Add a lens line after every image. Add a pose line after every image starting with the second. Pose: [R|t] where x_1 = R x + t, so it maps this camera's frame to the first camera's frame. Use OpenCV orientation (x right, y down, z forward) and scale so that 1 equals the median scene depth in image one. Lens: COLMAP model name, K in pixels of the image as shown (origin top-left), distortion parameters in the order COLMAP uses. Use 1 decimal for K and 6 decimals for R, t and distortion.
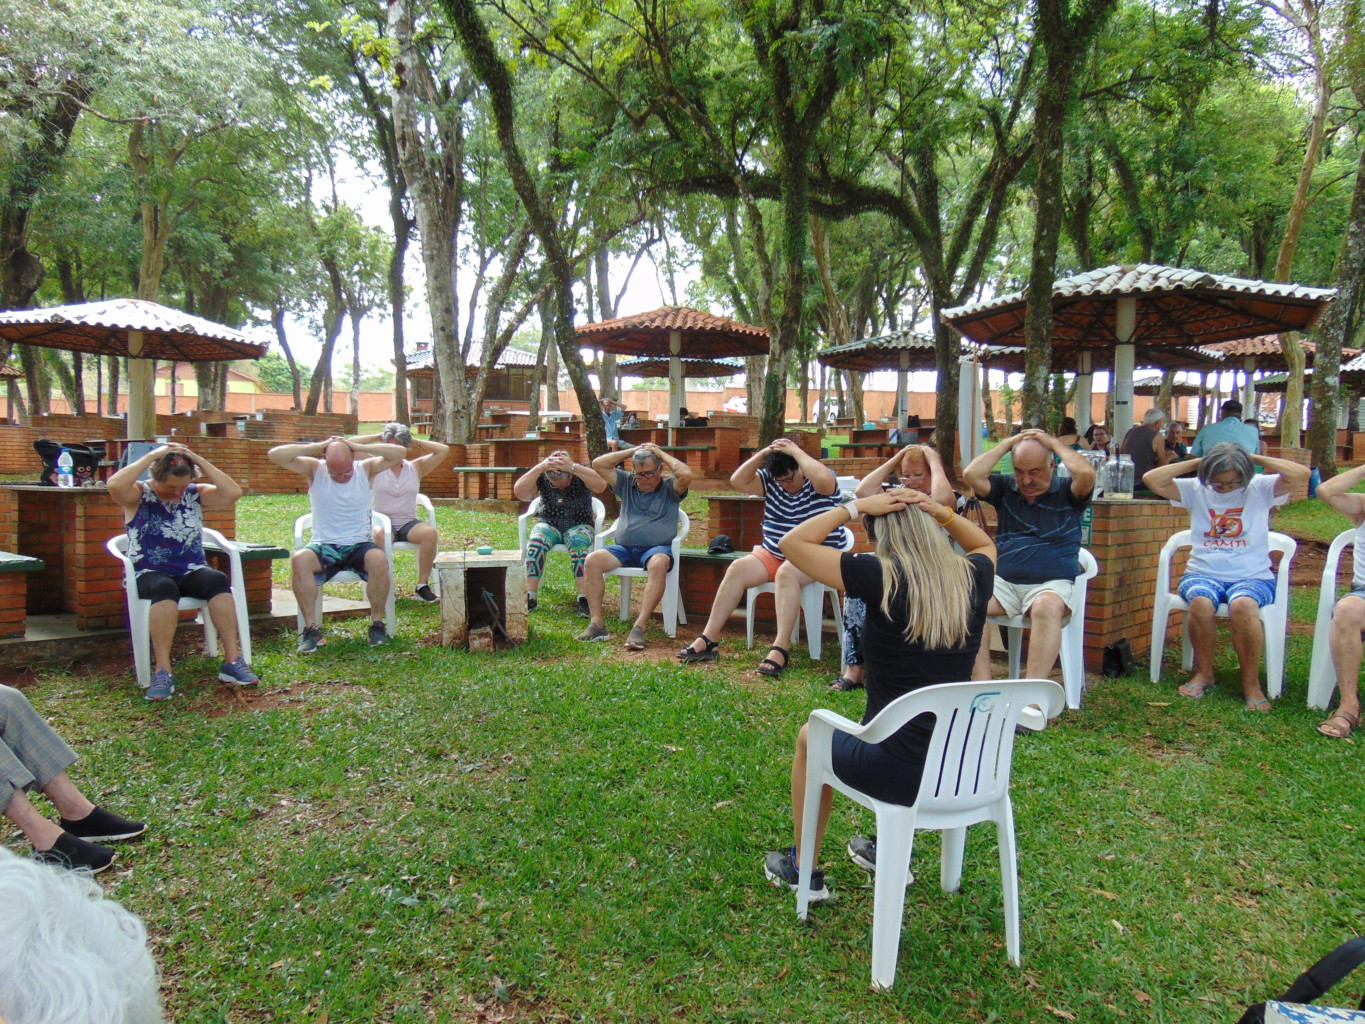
lens RADIAL K [[1020.9, 0, 697.5], [0, 1020.9, 511.1], [0, 0, 1]] dist [-0.019552, 0.046634]
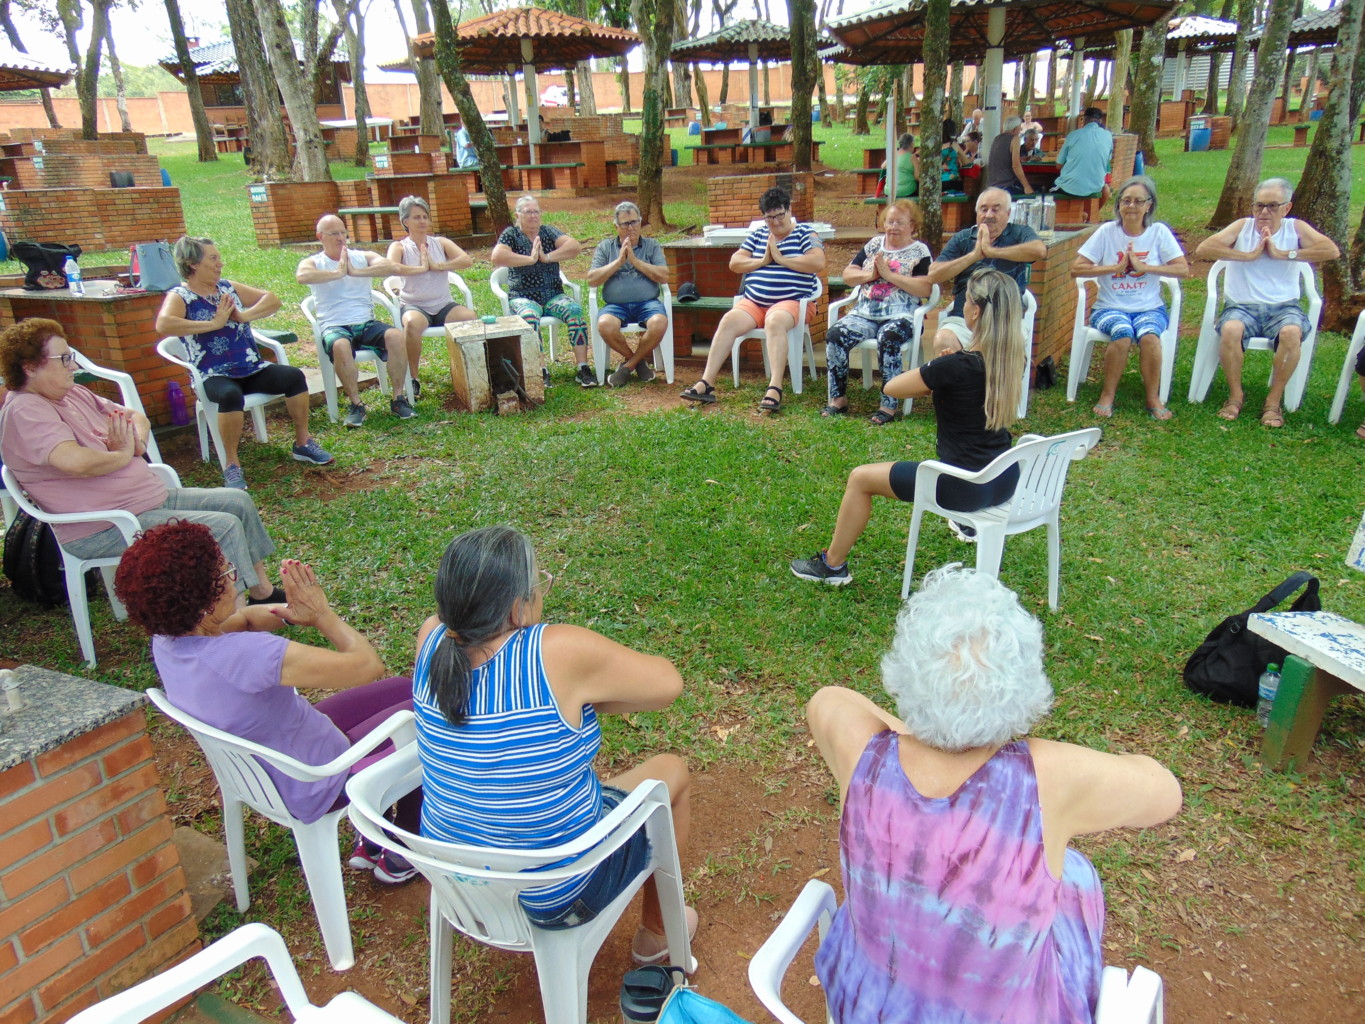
lens RADIAL K [[1020.9, 0, 685.1], [0, 1020.9, 512.3], [0, 0, 1]] dist [-0.019552, 0.046634]
pose [[0.982903, -0.110111, 0.147572, -0.055780], [0.062074, 0.952723, 0.297431, -0.022899], [-0.173346, -0.283186, 0.943269, -0.036468]]
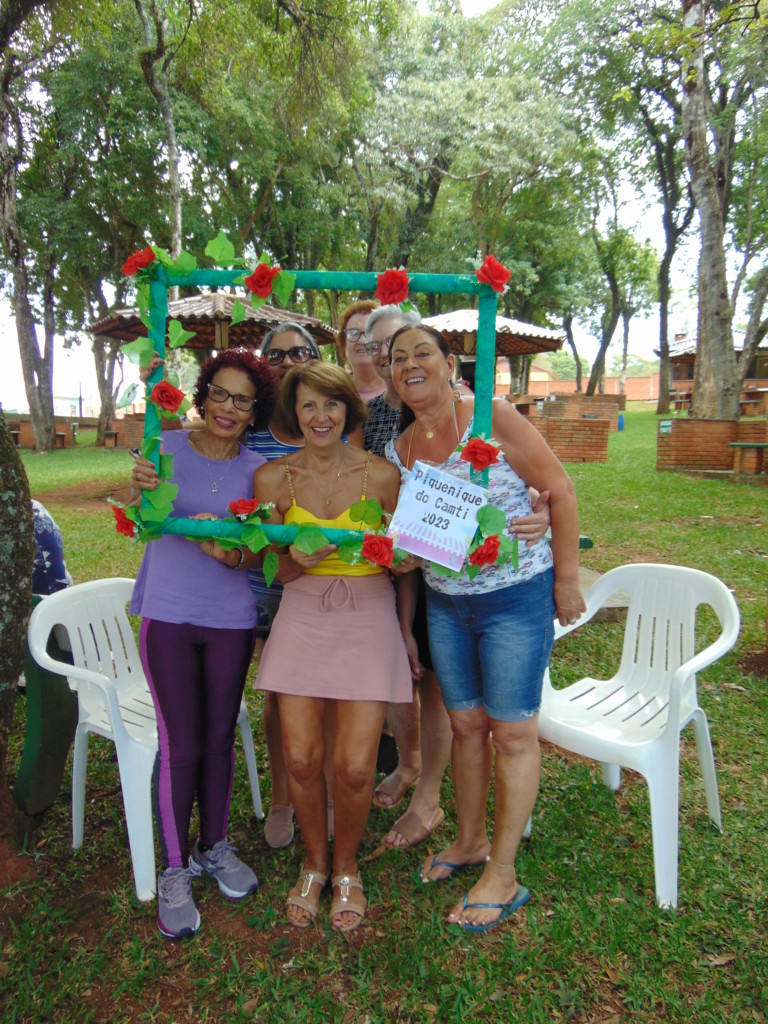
lens RADIAL K [[765.9, 0, 391.5], [0, 765.9, 512.8], [0, 0, 1]] dist [-0.019552, 0.046634]
pose [[0.821605, 0.062162, -0.566658, -0.046415], [-0.028847, 0.997297, 0.067576, -0.008580], [0.569327, -0.039174, 0.821177, 0.094937]]
